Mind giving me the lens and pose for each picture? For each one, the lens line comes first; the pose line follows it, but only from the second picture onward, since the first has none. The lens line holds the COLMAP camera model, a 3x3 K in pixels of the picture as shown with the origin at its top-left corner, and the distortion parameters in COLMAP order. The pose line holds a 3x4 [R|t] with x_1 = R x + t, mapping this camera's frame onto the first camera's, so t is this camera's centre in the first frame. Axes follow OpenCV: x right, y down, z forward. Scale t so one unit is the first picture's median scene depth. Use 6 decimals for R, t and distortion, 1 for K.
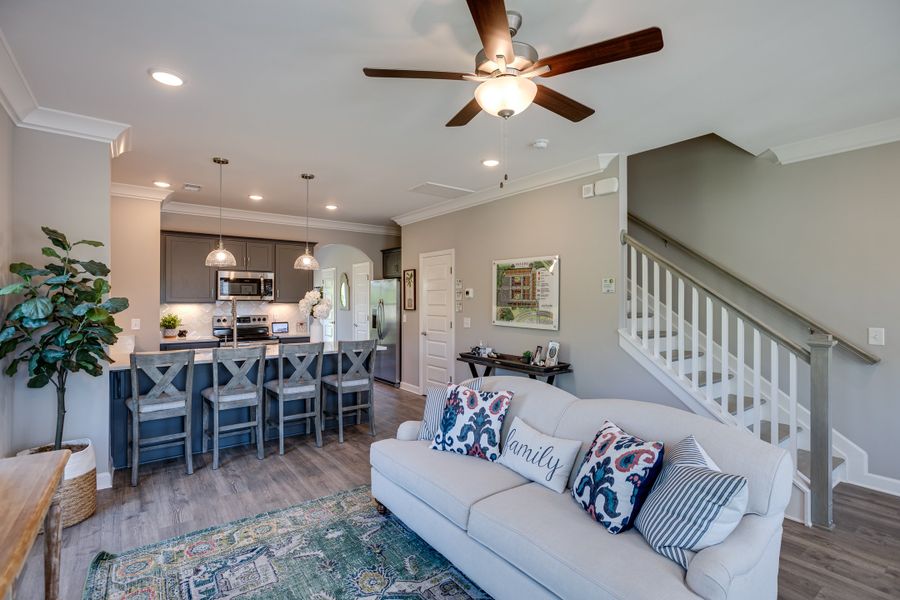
lens RADIAL K [[423.7, 0, 450.0], [0, 423.7, 300.0], [0, 0, 1]] dist [0.001616, 0.000704]
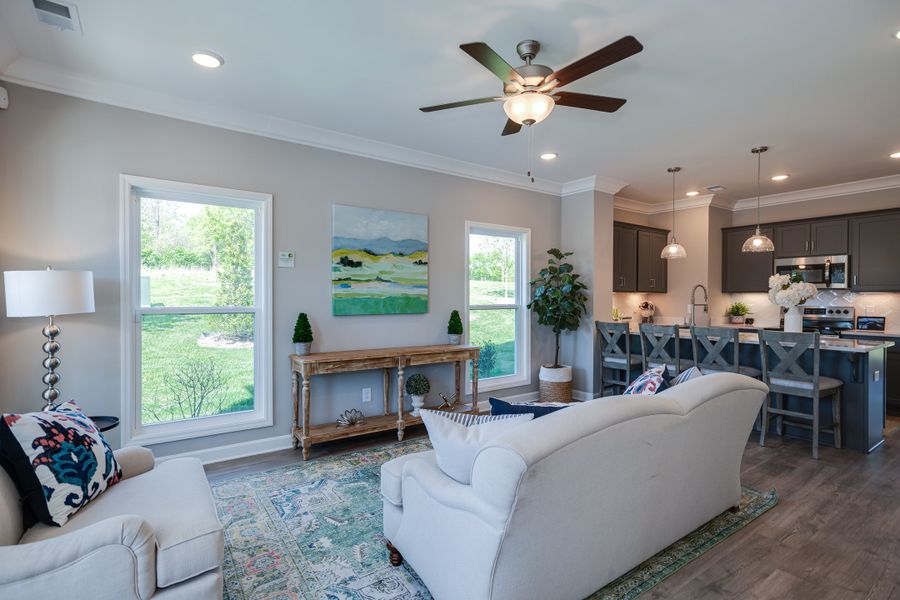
lens RADIAL K [[440.6, 0, 450.0], [0, 440.6, 300.0], [0, 0, 1]] dist [0.001338, 0.000515]
pose [[-0.010281, 0.005858, -0.999930, 0.551892], [-0.004109, 0.999974, 0.005900, 0.025972], [0.999939, 0.004170, -0.010257, 0.299510]]
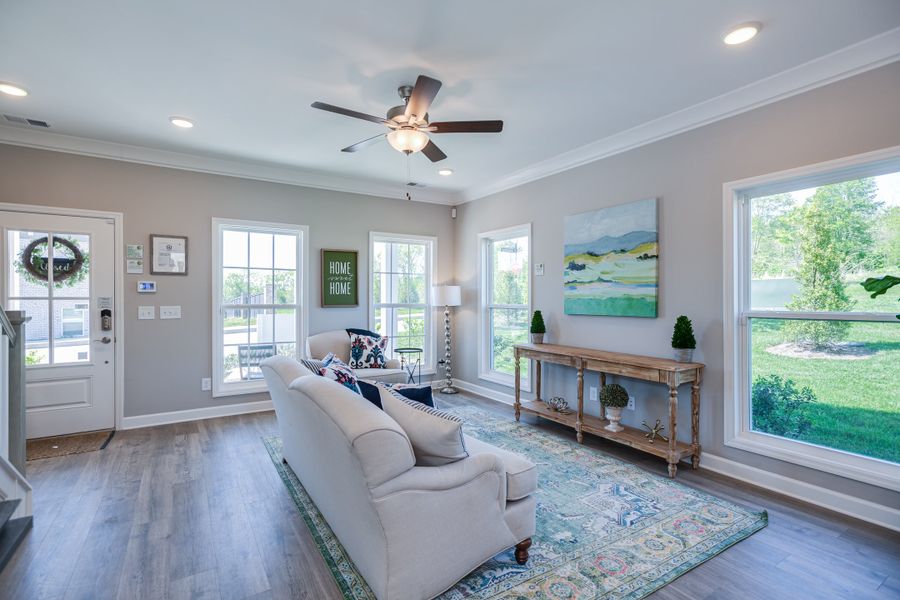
lens RADIAL K [[440.6, 0, 450.0], [0, 440.6, 300.0], [0, 0, 1]] dist [0.001338, 0.000515]
pose [[-0.997158, -0.006231, 0.075085, -0.051253], [-0.005989, 0.999976, 0.003450, 0.028374], [-0.075105, 0.002990, -0.997171, 0.983127]]
